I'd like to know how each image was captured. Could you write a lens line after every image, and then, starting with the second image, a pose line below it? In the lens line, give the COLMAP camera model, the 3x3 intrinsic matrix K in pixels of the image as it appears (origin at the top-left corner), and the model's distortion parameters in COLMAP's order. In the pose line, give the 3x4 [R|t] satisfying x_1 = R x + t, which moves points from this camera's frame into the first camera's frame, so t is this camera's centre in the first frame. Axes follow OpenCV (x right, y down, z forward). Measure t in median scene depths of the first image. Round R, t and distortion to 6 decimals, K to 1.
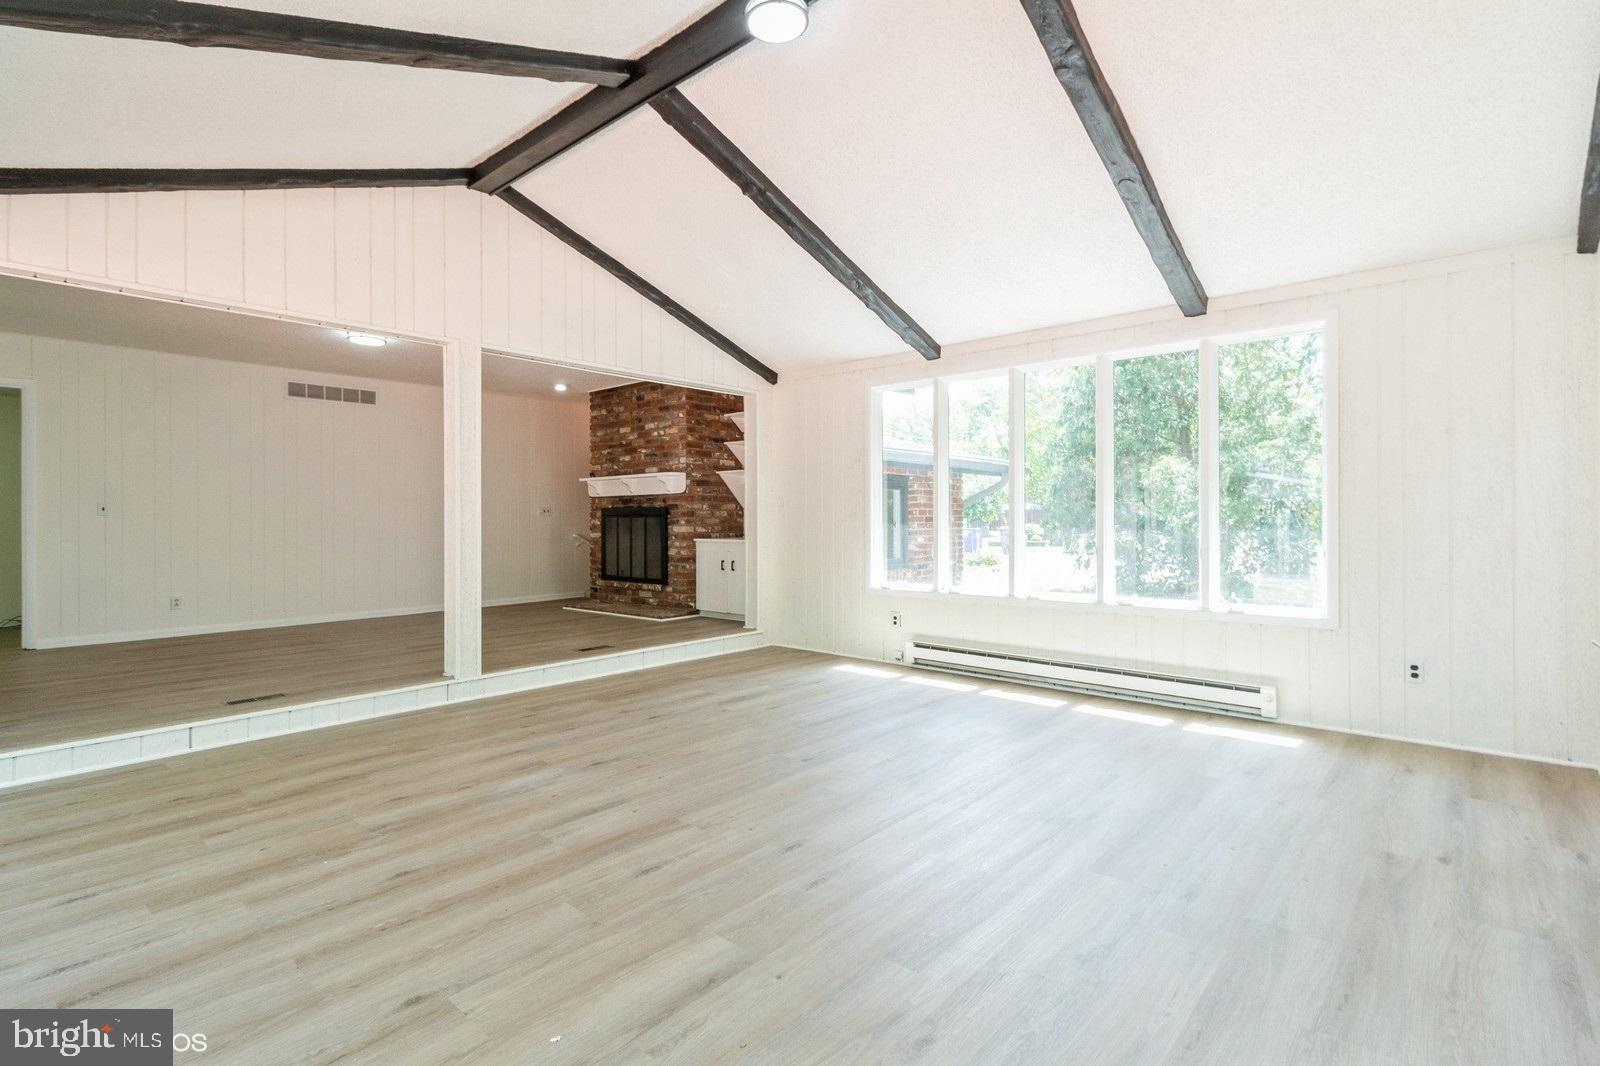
lens RADIAL K [[751.0, 0, 797.5], [0, 751.0, 520.2], [0, 0, 1]] dist [0.005057, -0.000344]
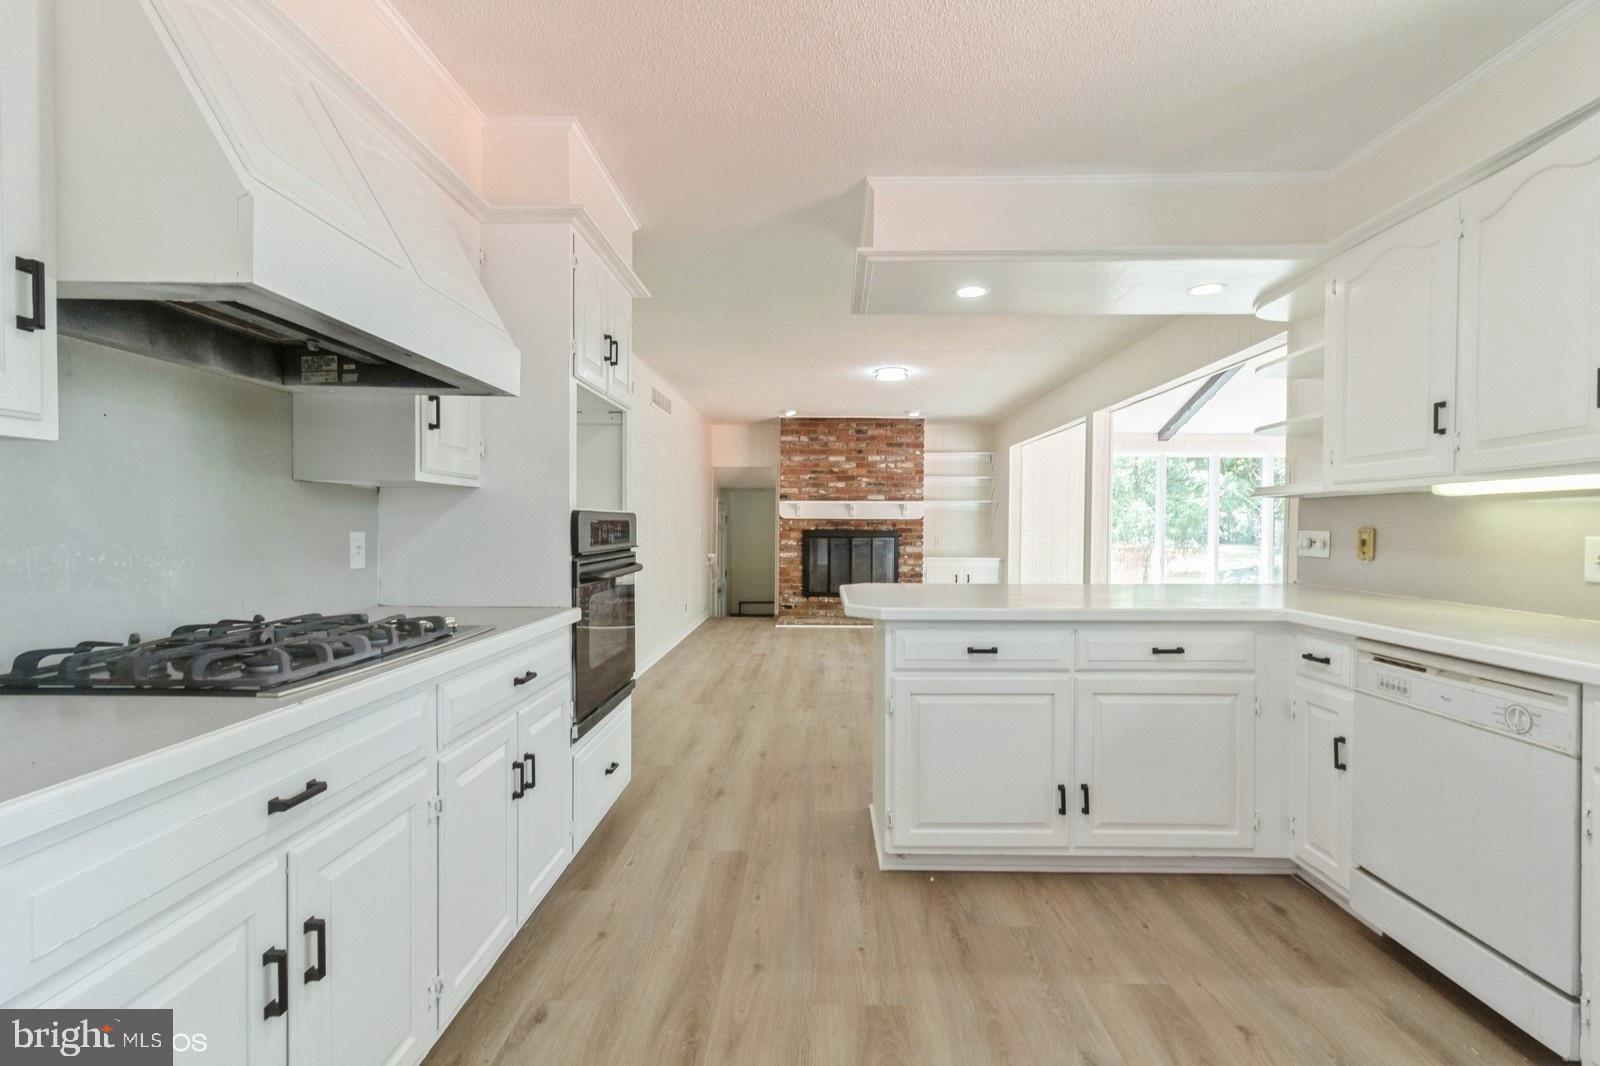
lens RADIAL K [[751.0, 0, 801.6], [0, 751.0, 540.6], [0, 0, 1]] dist [0.005057, -0.000344]
pose [[0.771904, -0.004332, 0.635724, -0.984443], [-0.008807, 0.999808, 0.017506, -0.019987], [-0.635678, -0.019112, 0.771718, 0.192160]]
